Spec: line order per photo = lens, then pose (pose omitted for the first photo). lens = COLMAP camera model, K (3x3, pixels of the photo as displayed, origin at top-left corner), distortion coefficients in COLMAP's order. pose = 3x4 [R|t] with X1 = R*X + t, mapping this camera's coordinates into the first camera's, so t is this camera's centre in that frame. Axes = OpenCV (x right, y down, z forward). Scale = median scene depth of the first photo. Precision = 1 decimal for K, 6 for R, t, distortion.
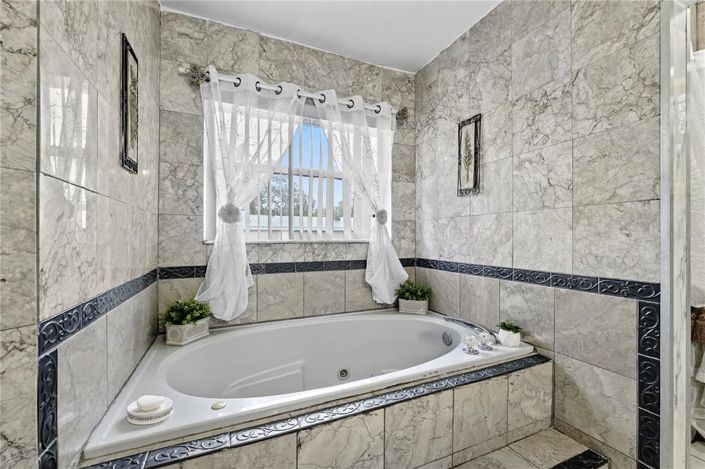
lens RADIAL K [[297.0, 0, 353.2], [0, 297.0, 234.0], [0, 0, 1]] dist [-0.004885, 0.000212]
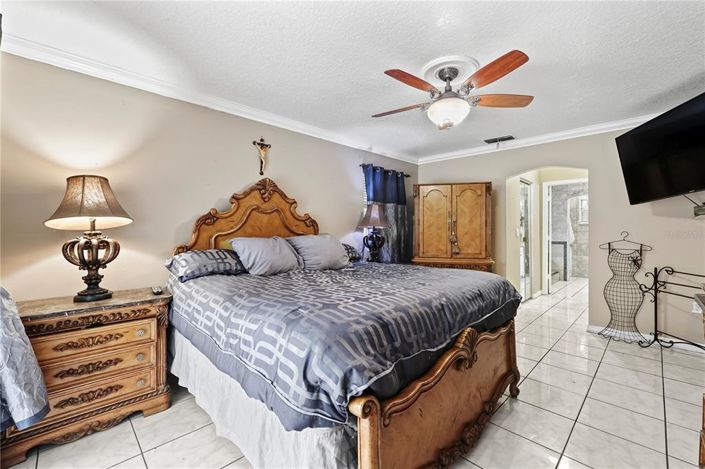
lens RADIAL K [[297.0, 0, 353.1], [0, 297.0, 233.3], [0, 0, 1]] dist [-0.004885, 0.000212]
pose [[0.929894, -0.000867, 0.367827, -5.428497], [-0.001237, 0.999984, 0.005486, -0.048719], [-0.367826, -0.005556, 0.929878, -3.162953]]
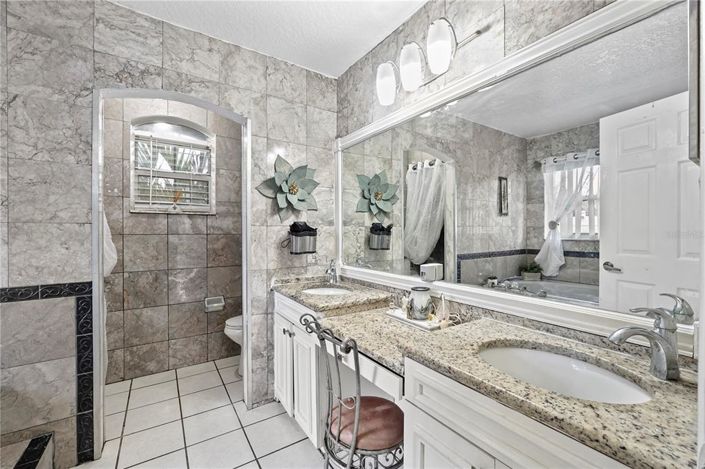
lens RADIAL K [[297.0, 0, 354.1], [0, 297.0, 234.9], [0, 0, 1]] dist [-0.004885, 0.000212]
pose [[-0.172804, -0.002146, 0.984954, -0.565118], [-0.001454, 0.999997, 0.001924, -0.060461], [-0.984955, -0.001100, -0.172807, -0.018845]]
